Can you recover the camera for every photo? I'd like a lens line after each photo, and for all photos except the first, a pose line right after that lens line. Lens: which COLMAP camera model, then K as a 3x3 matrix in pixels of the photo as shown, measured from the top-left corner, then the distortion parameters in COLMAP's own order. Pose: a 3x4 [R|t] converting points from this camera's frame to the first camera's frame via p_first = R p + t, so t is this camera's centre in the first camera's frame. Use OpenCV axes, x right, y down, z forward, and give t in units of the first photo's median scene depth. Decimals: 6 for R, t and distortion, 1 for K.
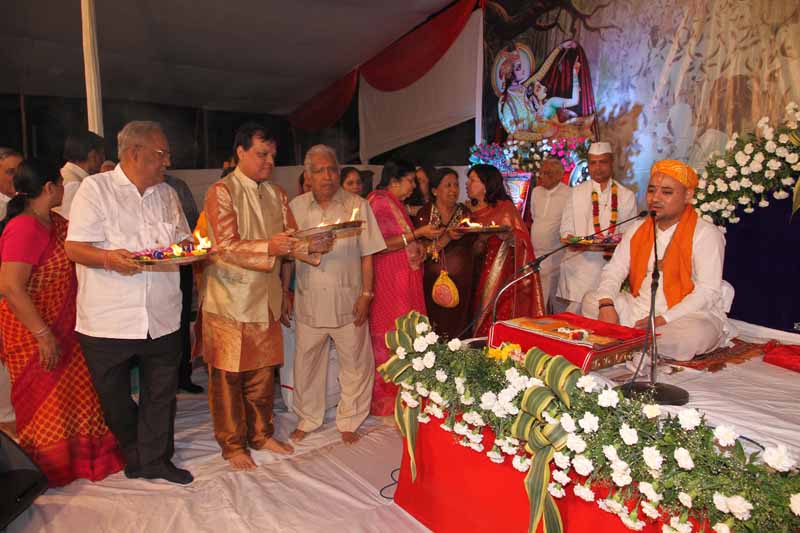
lens RADIAL K [[645.6, 0, 394.1], [0, 645.6, 266.4], [0, 0, 1]] dist [-0.007265, 0.045394]
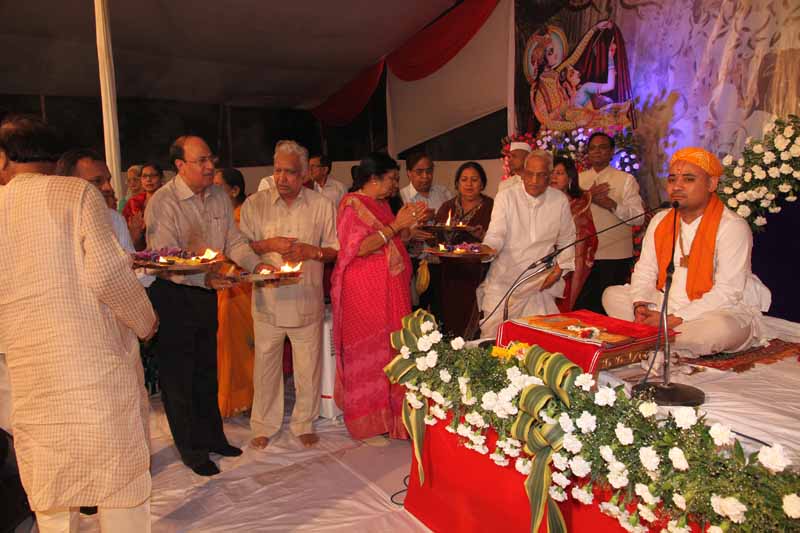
lens RADIAL K [[683.8, 0, 394.3], [0, 683.8, 272.0], [0, 0, 1]] dist [0.036100, 0.020007]
pose [[0.997739, -0.012345, -0.066059, 0.054858], [0.012720, 0.999905, 0.005272, 0.005915], [0.065988, -0.006101, 0.997802, -0.024177]]
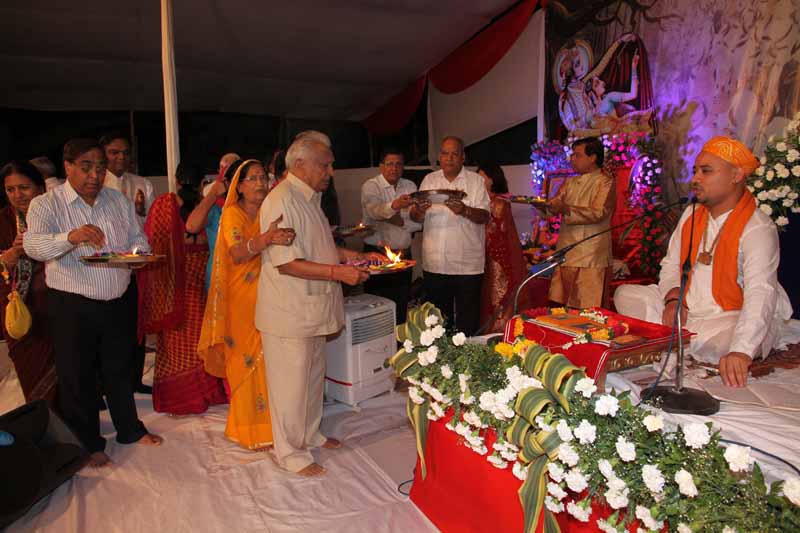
lens RADIAL K [[593.5, 0, 399.4], [0, 593.5, 270.5], [0, 0, 1]] dist [-0.031523, 0.039364]
pose [[0.989953, 0.012197, -0.140870, 0.102719], [-0.011177, 0.999905, 0.008031, 0.012596], [0.140955, -0.006375, 0.989995, 0.110545]]
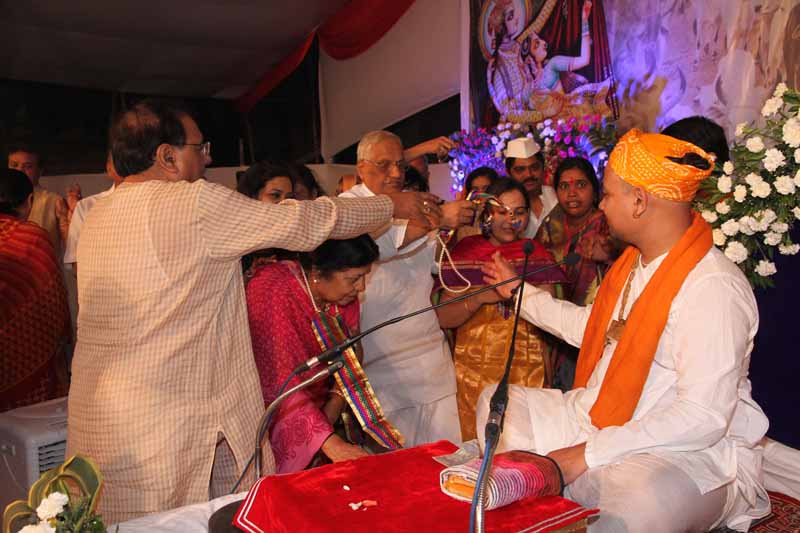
lens RADIAL K [[779.7, 0, 403.8], [0, 779.7, 270.1], [0, 0, 1]] dist [0.092832, 0.000000]
pose [[0.997692, -0.015975, -0.065992, 0.254793], [0.014627, 0.999676, -0.020851, -0.043912], [0.066304, 0.019838, 0.997602, 0.318041]]
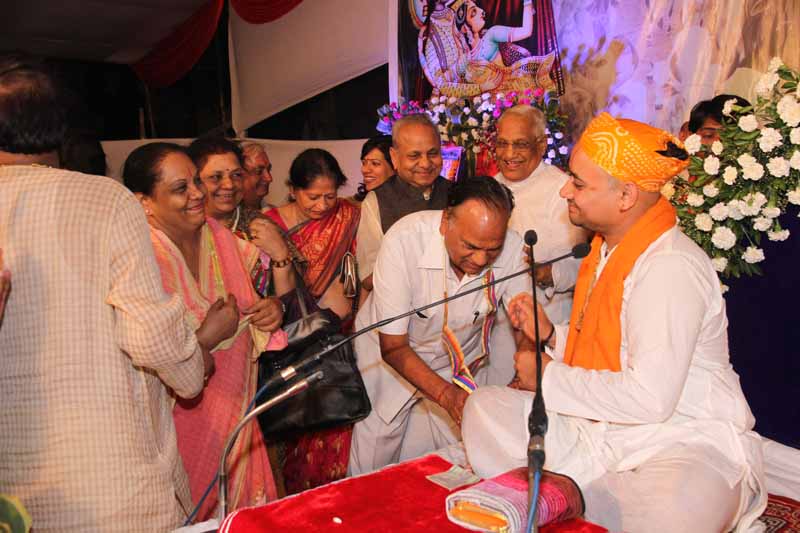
lens RADIAL K [[821.9, 0, 408.1], [0, 821.9, 264.4], [0, 0, 1]] dist [0.087327, 0.000000]
pose [[0.998261, -0.023376, 0.054111, 0.207281], [0.023561, 0.999719, -0.002781, -0.051891], [-0.054030, 0.004051, 0.998531, 0.359118]]
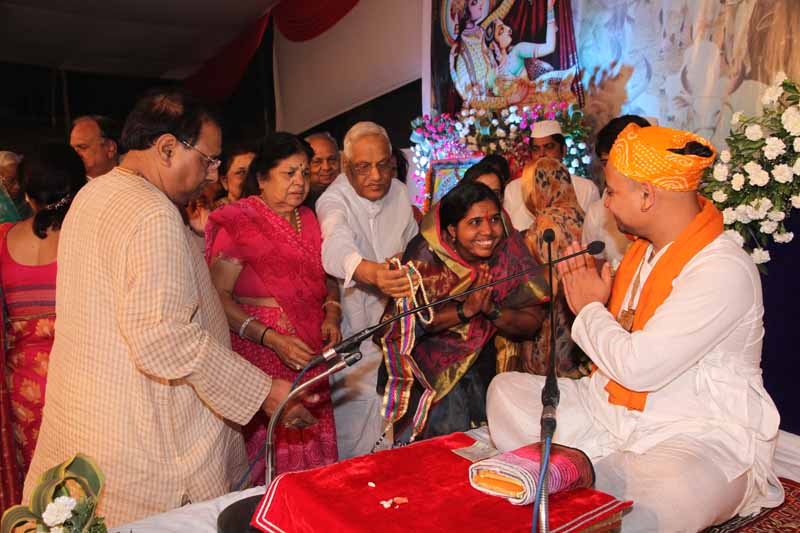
lens RADIAL K [[779.7, 0, 406.4], [0, 779.7, 264.7], [0, 0, 1]] dist [0.092832, 0.000000]
pose [[0.999792, -0.015699, 0.013035, 0.206731], [0.015809, 0.999840, -0.008374, -0.046175], [-0.012901, 0.008578, 0.999880, 0.332713]]
